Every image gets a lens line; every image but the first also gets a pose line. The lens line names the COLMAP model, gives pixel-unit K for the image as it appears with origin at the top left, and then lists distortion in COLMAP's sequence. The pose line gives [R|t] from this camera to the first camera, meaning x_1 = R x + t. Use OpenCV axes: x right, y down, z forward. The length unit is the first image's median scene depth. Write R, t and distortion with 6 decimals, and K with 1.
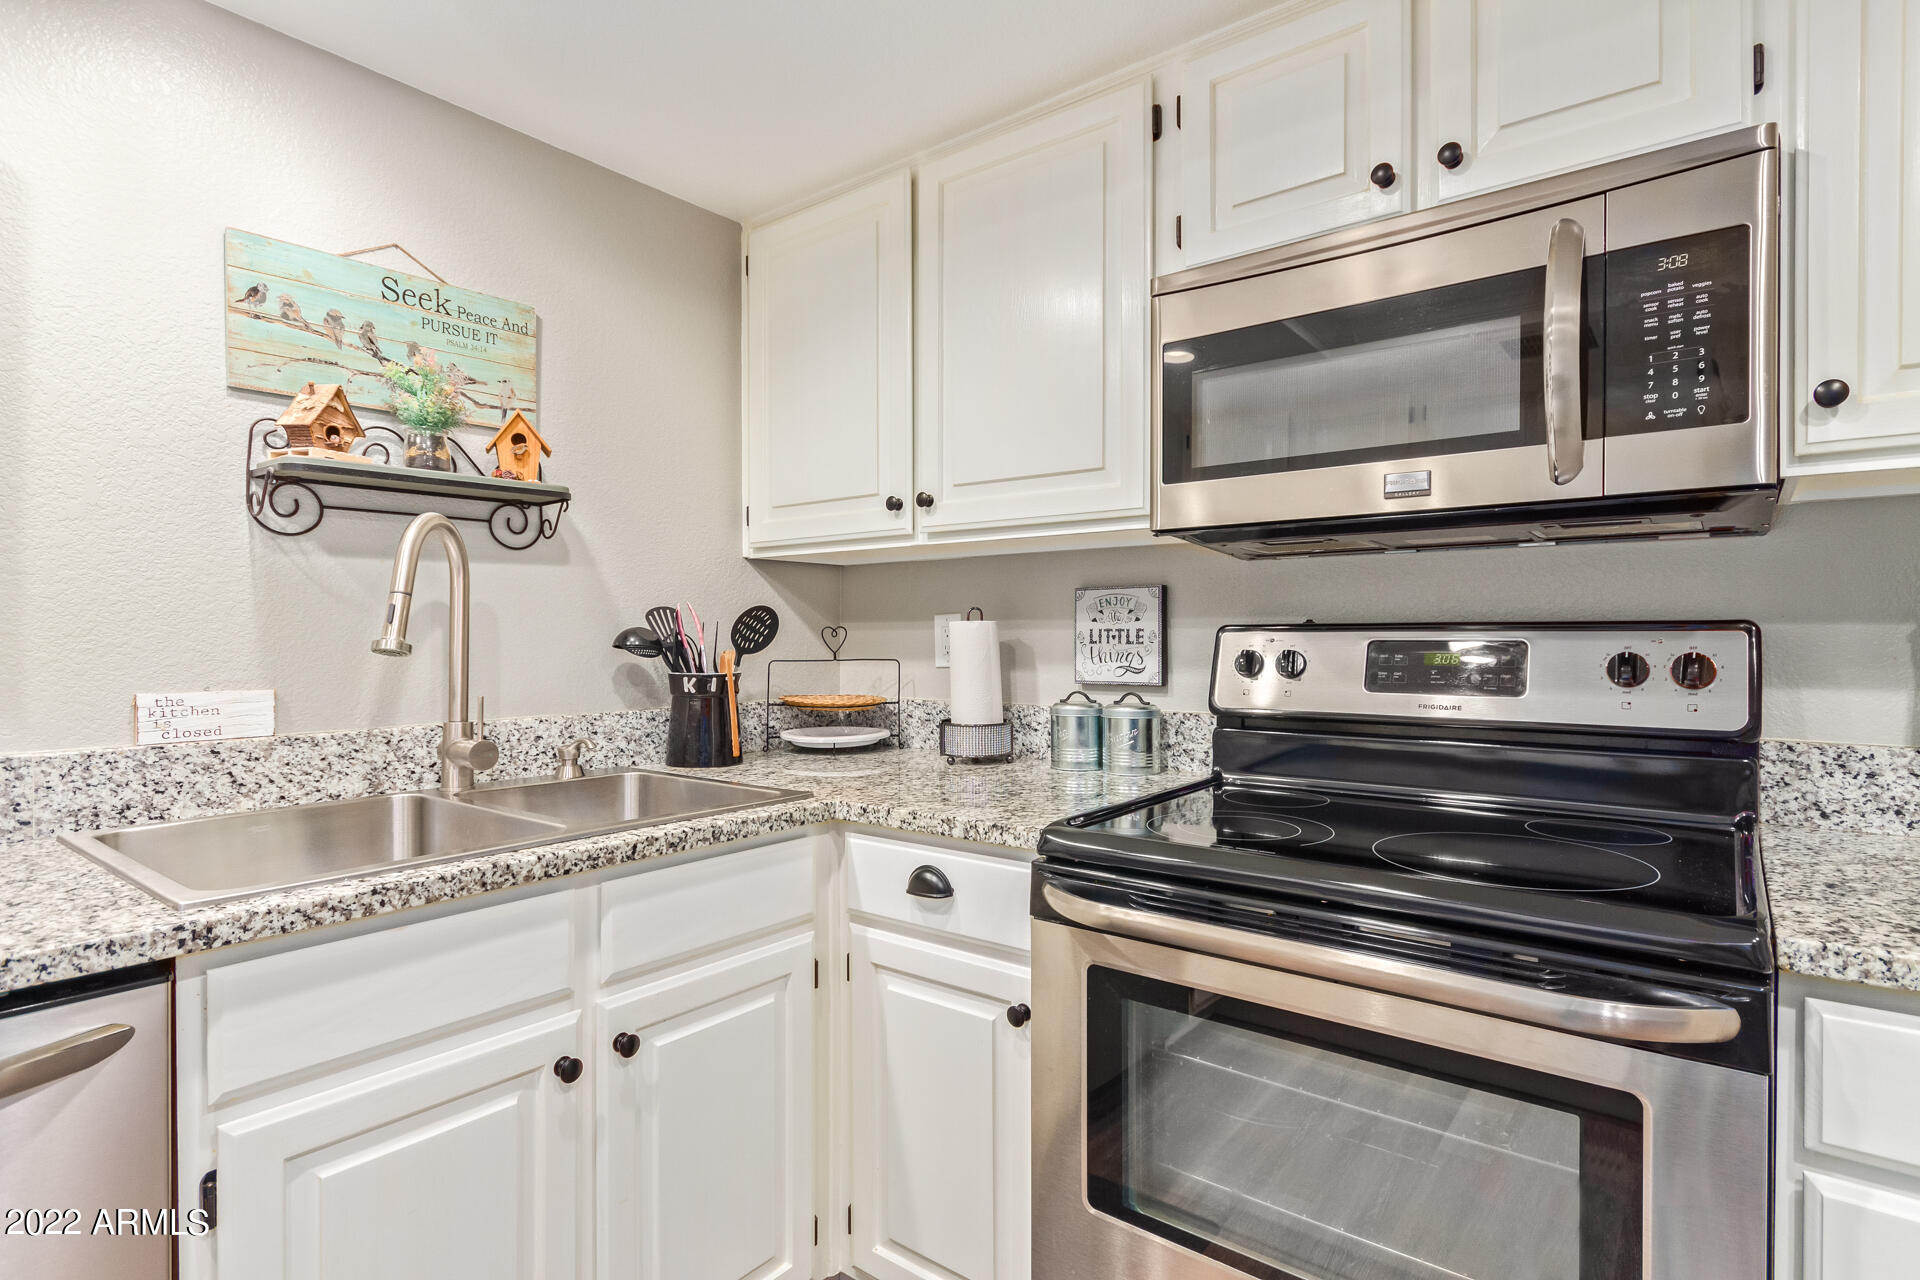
lens RADIAL K [[972.1, 0, 969.5], [0, 972.1, 642.5], [0, 0, 1]] dist [0.000693, -0.000059]
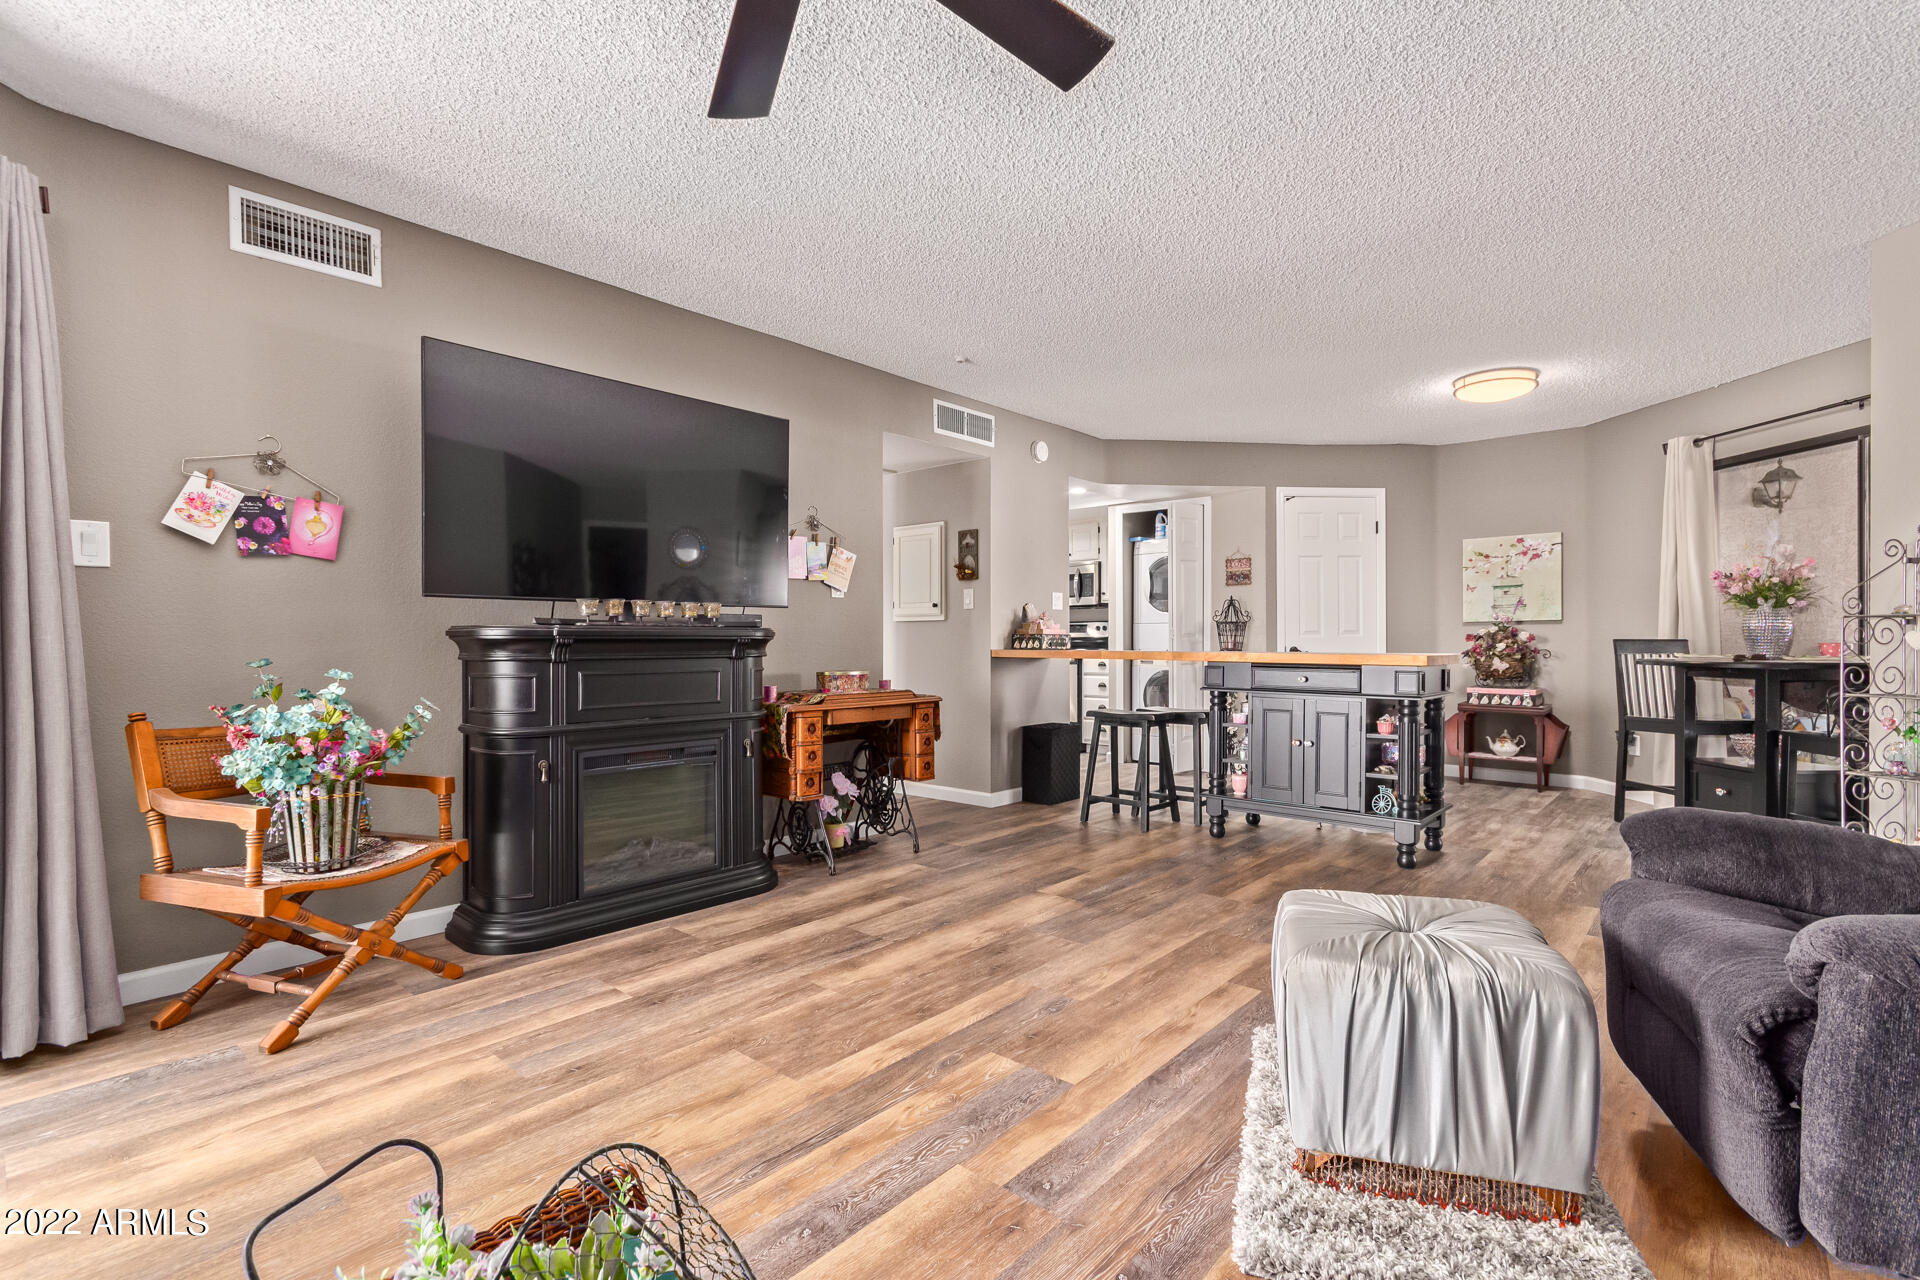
lens RADIAL K [[888.0, 0, 990.7], [0, 888.0, 647.4], [0, 0, 1]] dist [0.005598, 0.000693]
pose [[0.999475, -0.004993, -0.032000, 0.116427], [0.005036, 0.999987, 0.001263, 0.132983], [0.031993, -0.001424, 0.999487, -4.582945]]
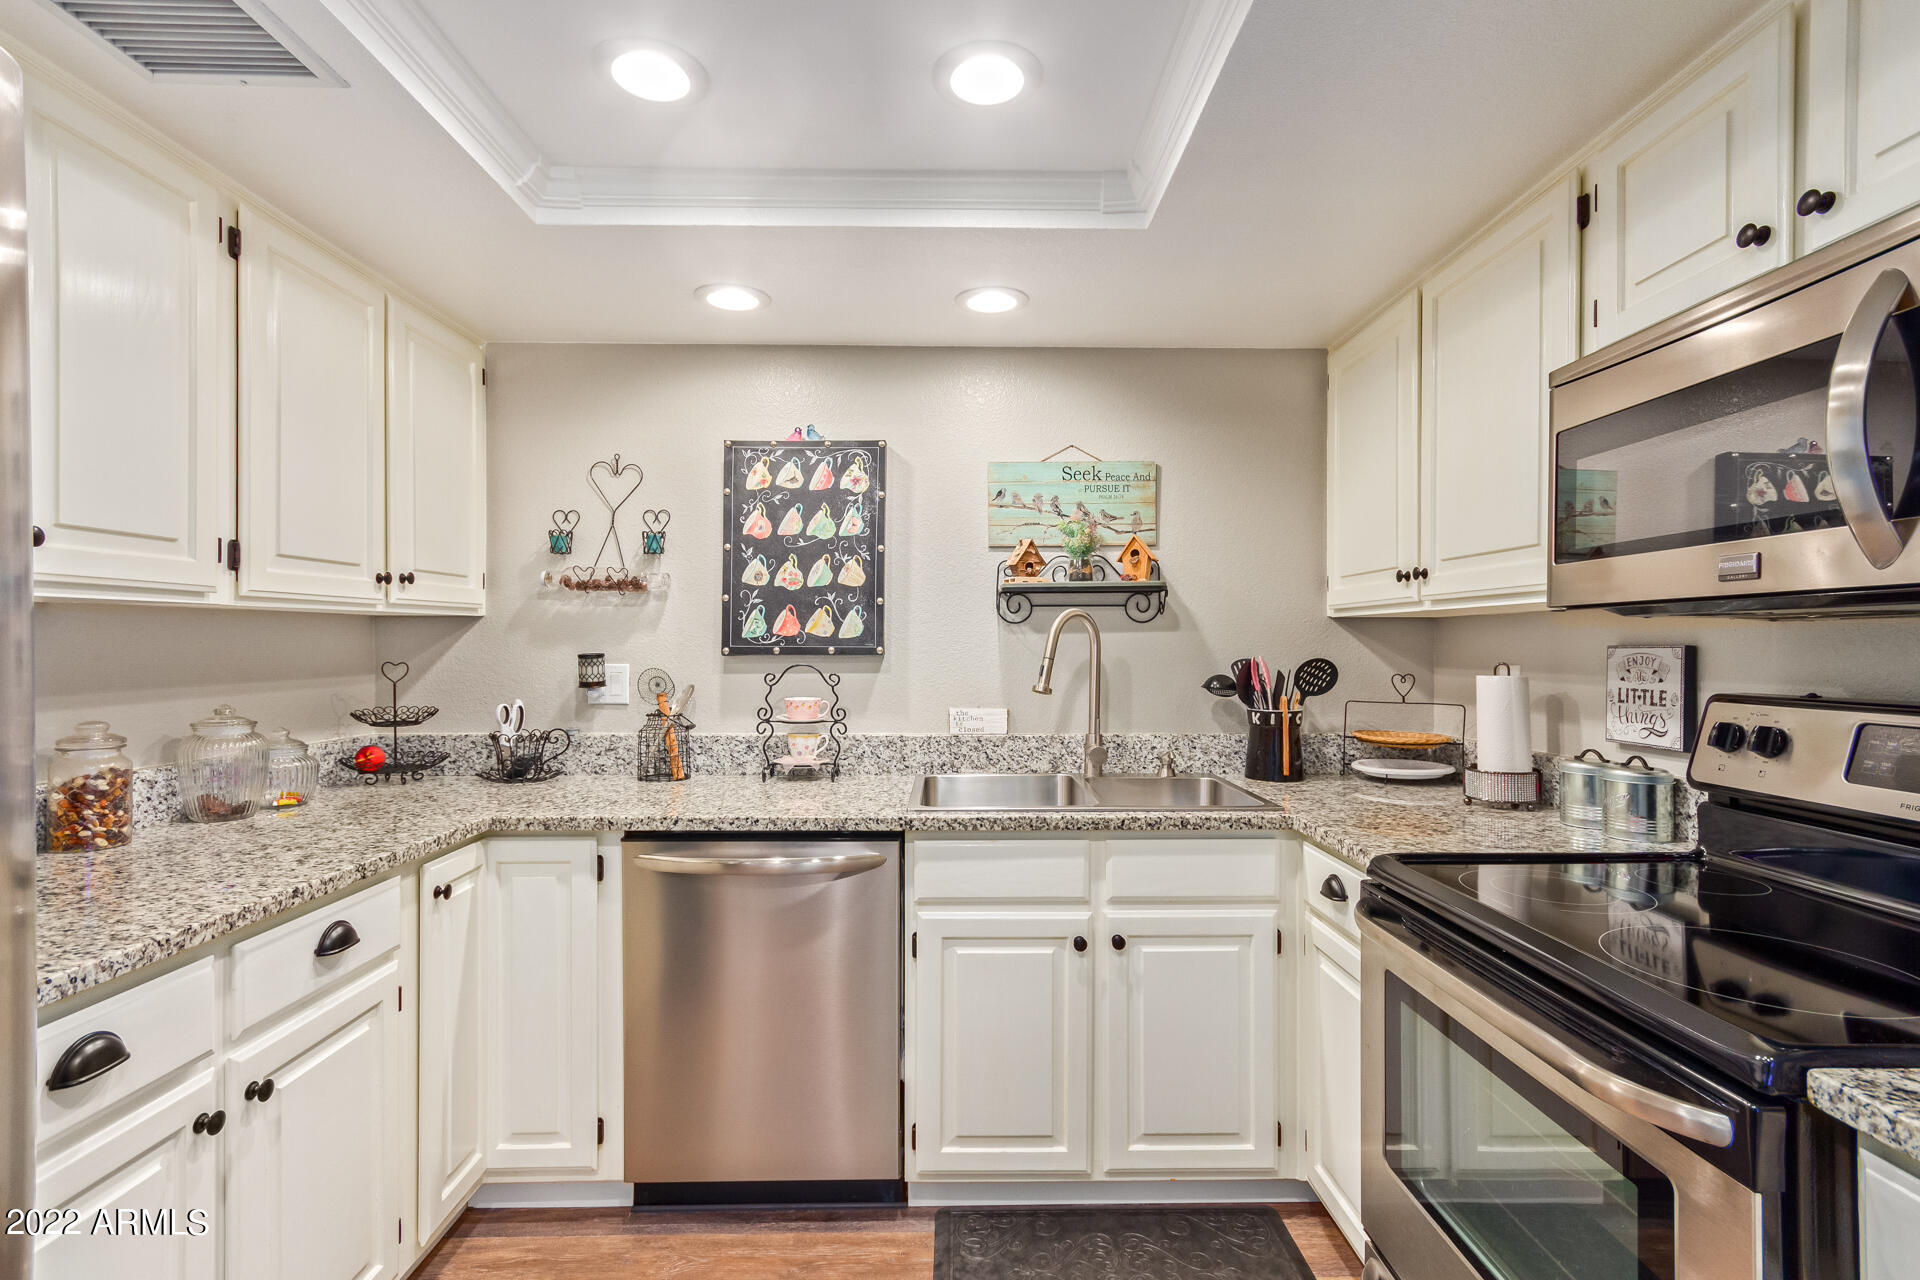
lens RADIAL K [[920.9, 0, 958.0], [0, 920.9, 642.4], [0, 0, 1]] dist [0.003374, 0.001089]
pose [[0.619999, 0.000165, -0.784603, 0.577633], [-0.006252, 0.999969, -0.004731, -0.066731], [0.784578, 0.007838, 0.619980, -0.143774]]
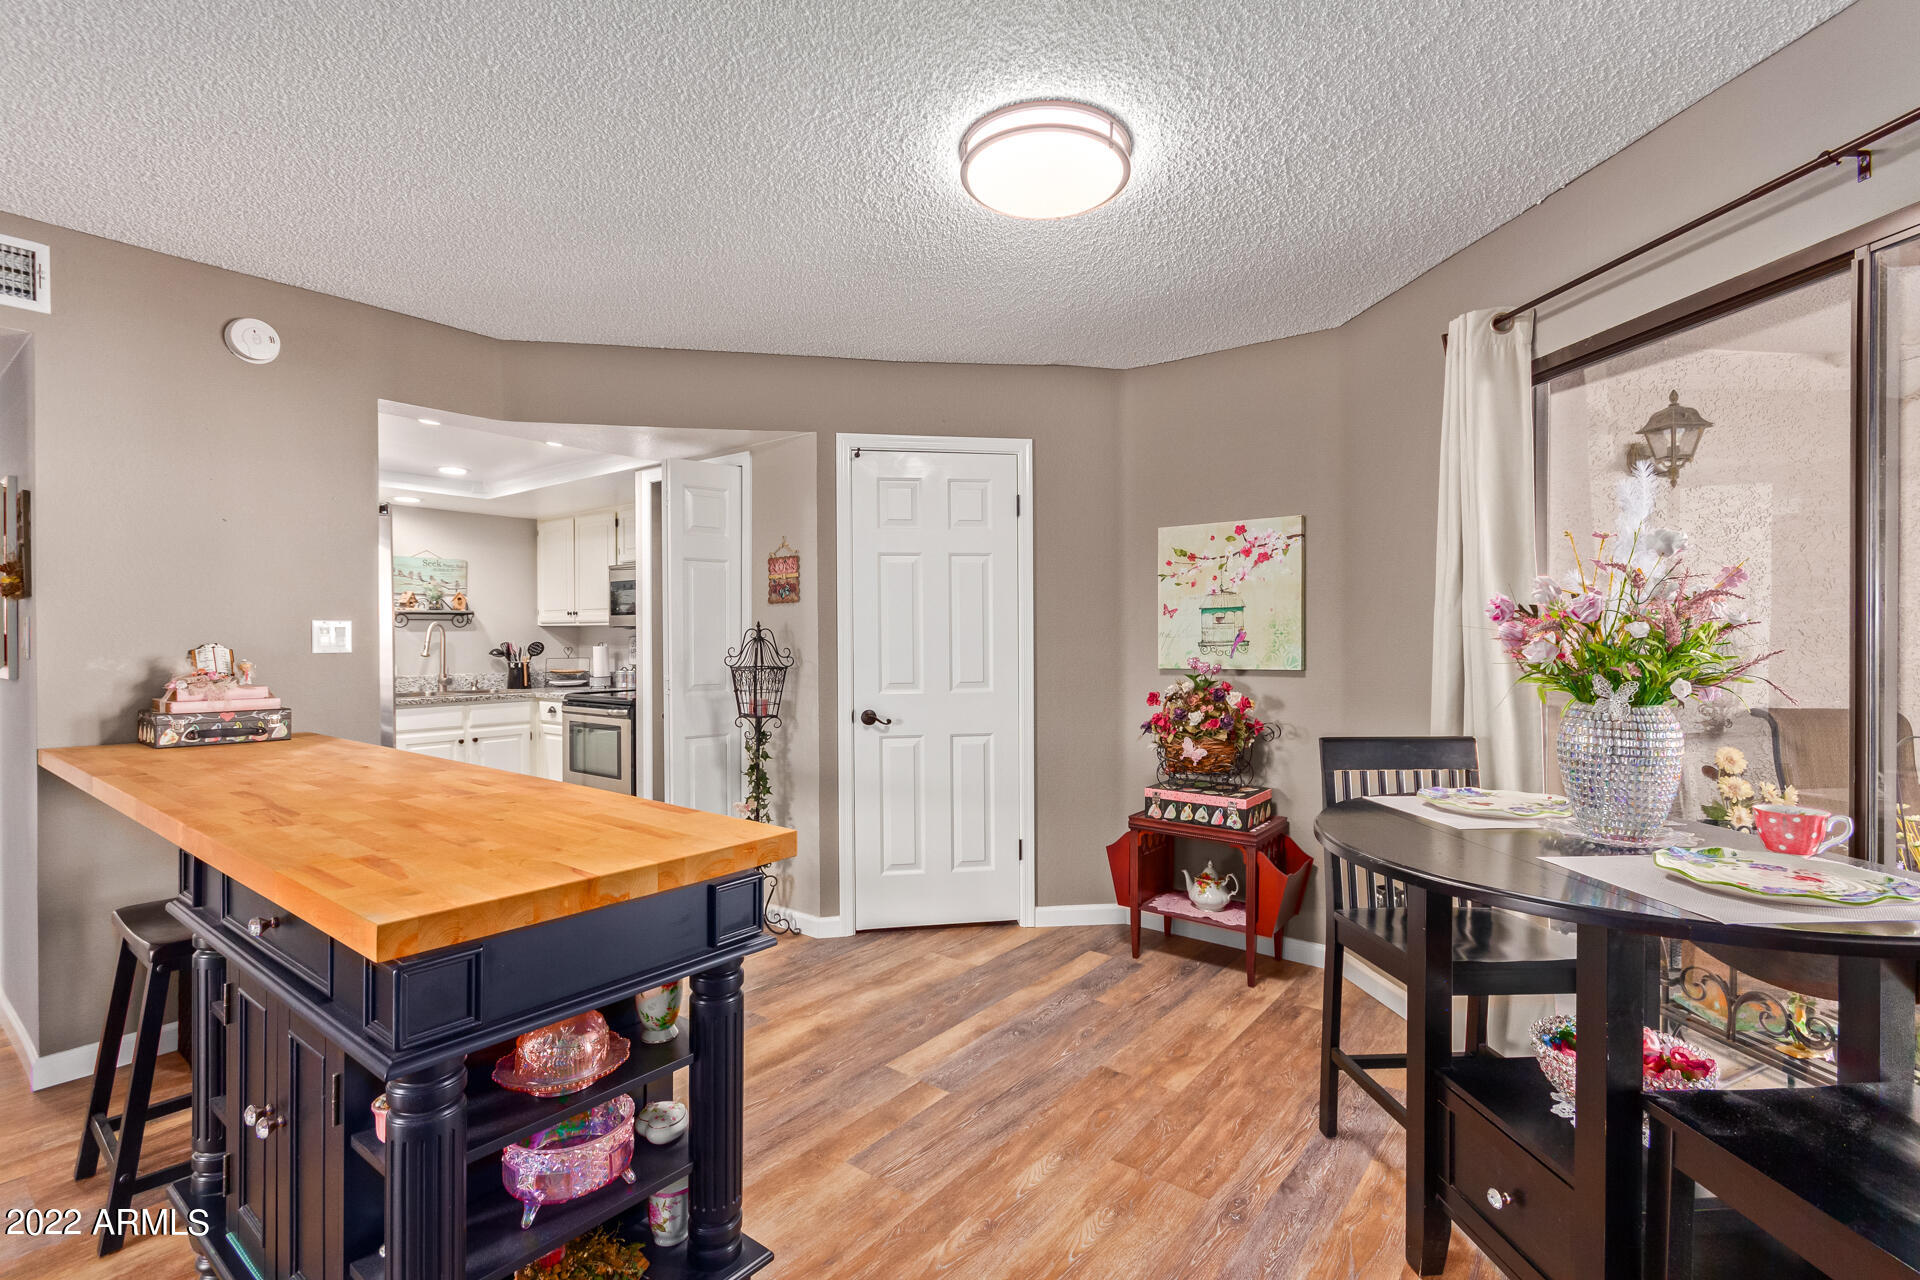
lens RADIAL K [[880.2, 0, 974.3], [0, 880.2, 641.5], [0, 0, 1]] dist [0.002264, 0.001280]
pose [[0.999937, -0.001524, 0.011115, 1.681972], [0.001543, 0.999997, -0.001714, -0.041803], [-0.011113, 0.001732, 0.999937, -2.744427]]
